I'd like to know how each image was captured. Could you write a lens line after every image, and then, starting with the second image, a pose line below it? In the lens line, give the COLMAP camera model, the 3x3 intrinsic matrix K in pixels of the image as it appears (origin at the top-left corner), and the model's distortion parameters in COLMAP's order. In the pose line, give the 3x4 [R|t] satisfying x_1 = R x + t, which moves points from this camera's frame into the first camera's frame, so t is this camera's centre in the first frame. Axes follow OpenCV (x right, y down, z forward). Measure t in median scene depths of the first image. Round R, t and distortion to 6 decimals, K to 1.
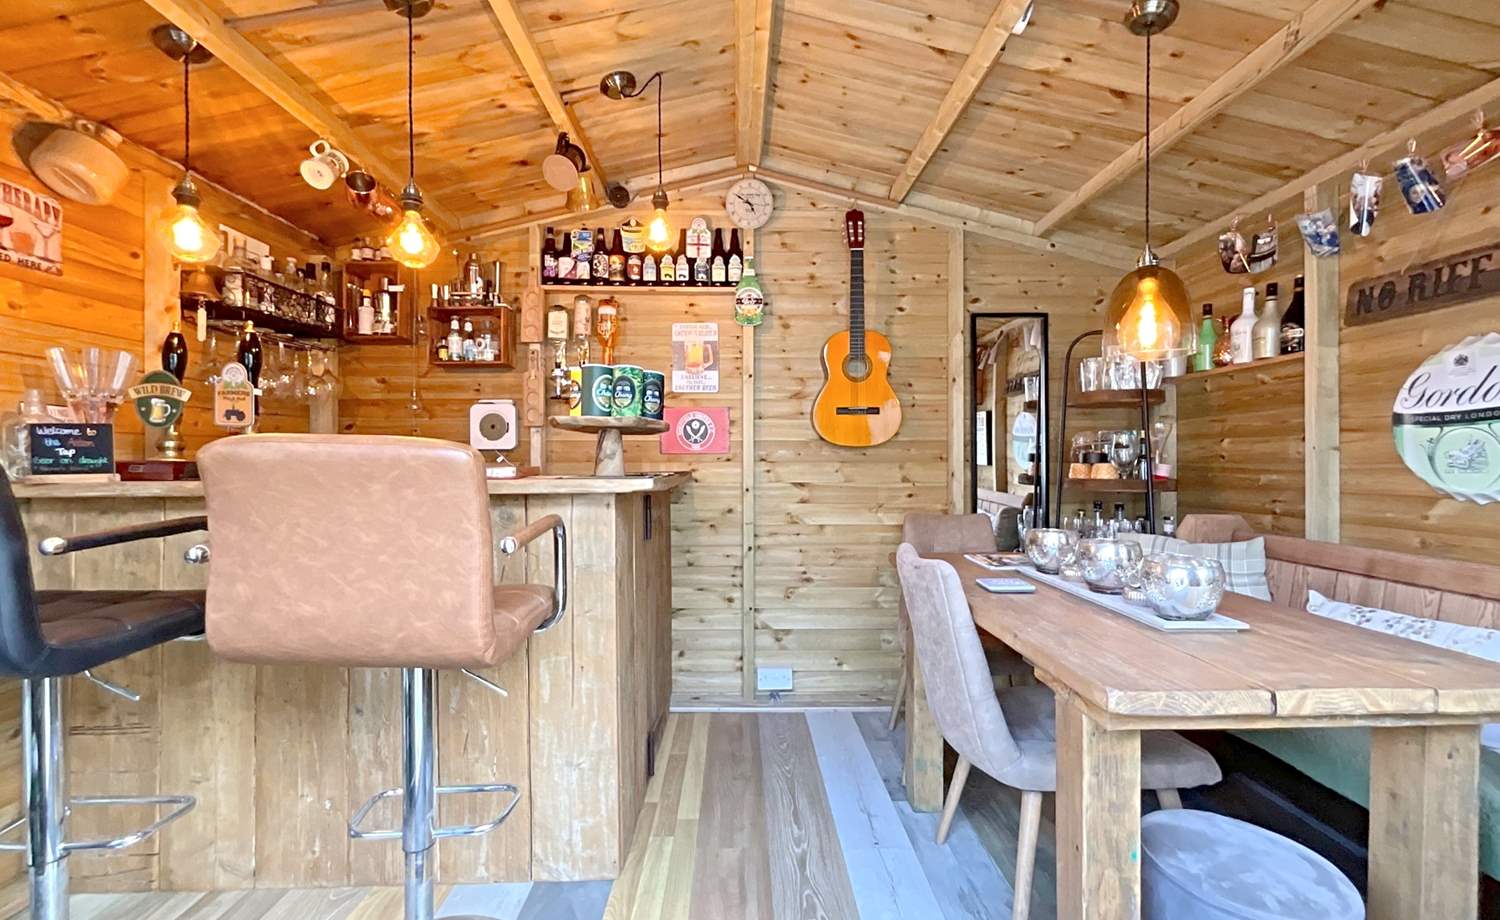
lens RADIAL K [[609.9, 0, 742.1], [0, 609.9, 463.4], [0, 0, 1]] dist [-0.002052, 0.000067]
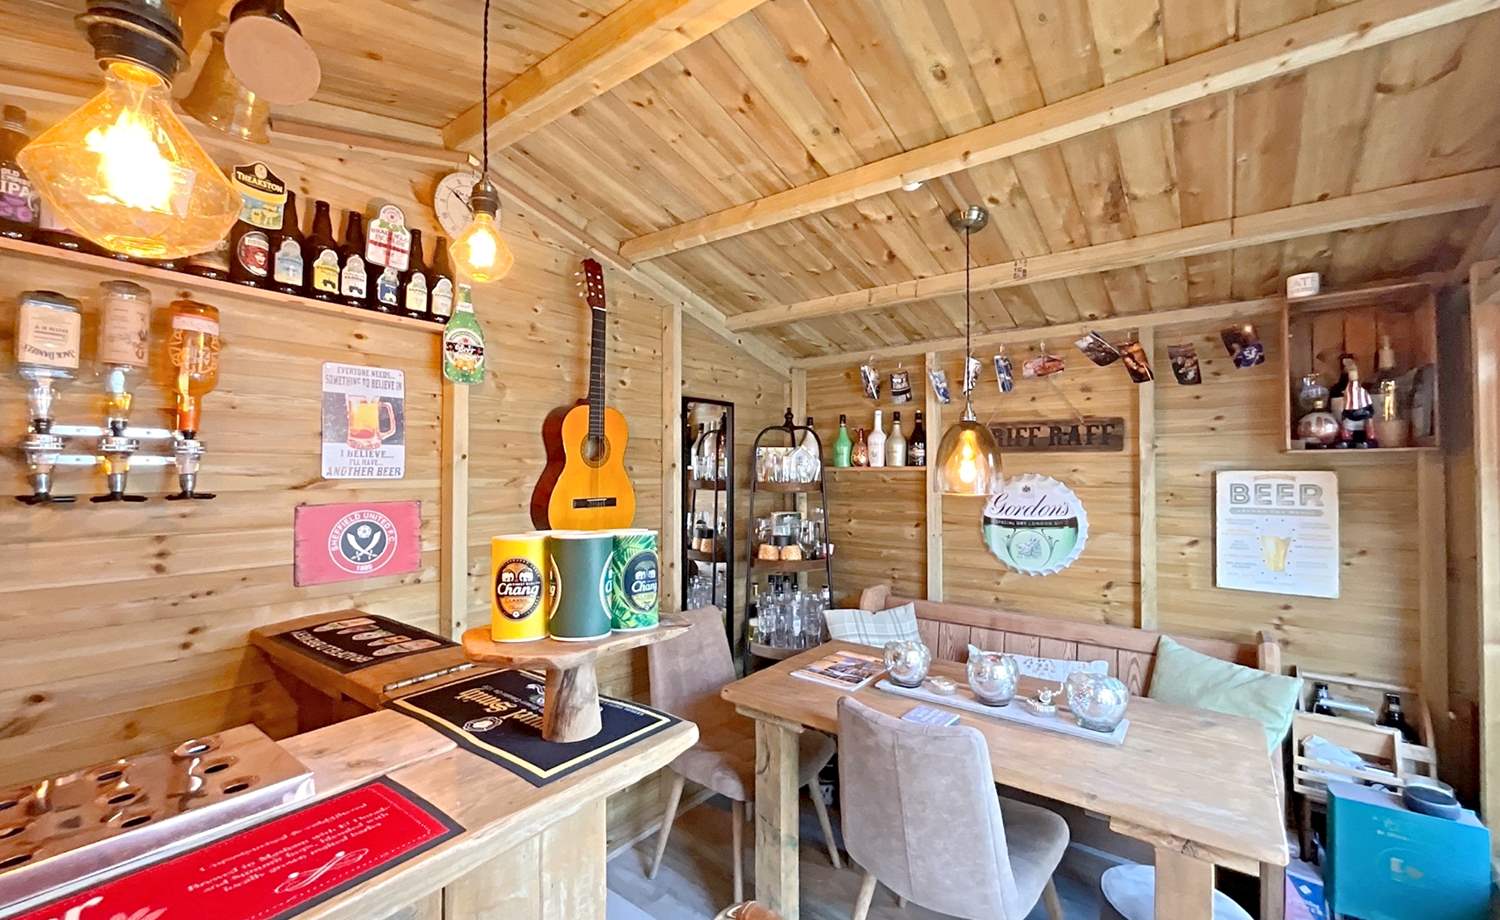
lens RADIAL K [[609.9, 0, 742.1], [0, 609.9, 463.4], [0, 0, 1]] dist [-0.002052, 0.000067]
pose [[0.627818, 0.012335, 0.778262, -0.326293], [0.006496, 0.999757, -0.021086, -0.120106], [-0.778333, 0.018293, 0.627585, 0.326657]]
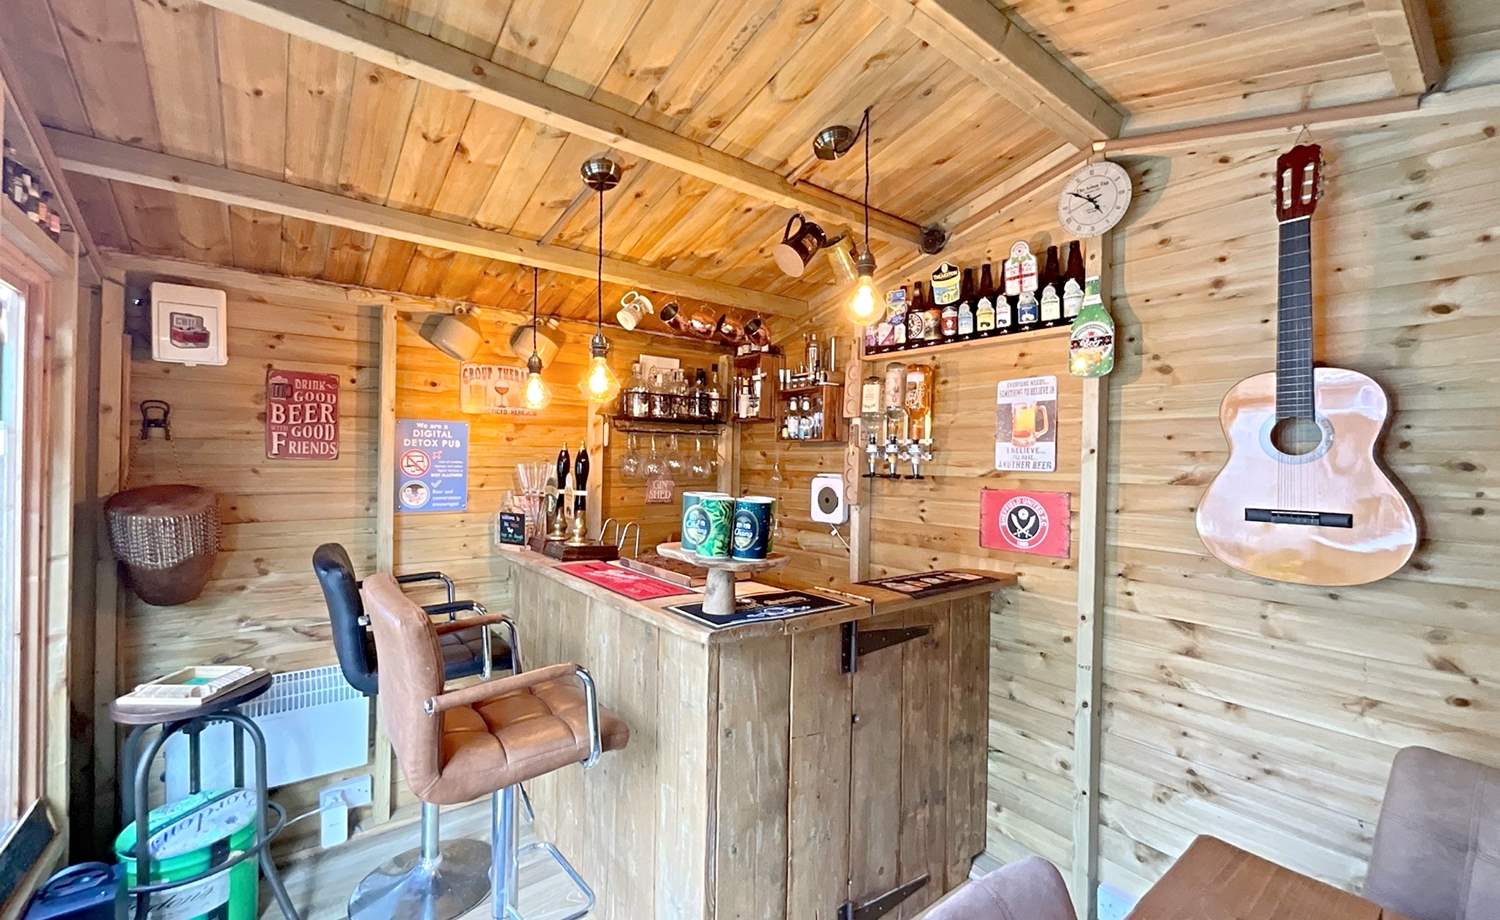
lens RADIAL K [[595.7, 0, 762.2], [0, 595.7, 464.2], [0, 0, 1]] dist [-0.002022, -0.000086]
pose [[0.619271, 0.018033, -0.784970, 0.308081], [-0.027017, 0.999634, 0.001650, -0.120916], [0.784712, 0.020186, 0.619532, 0.301953]]
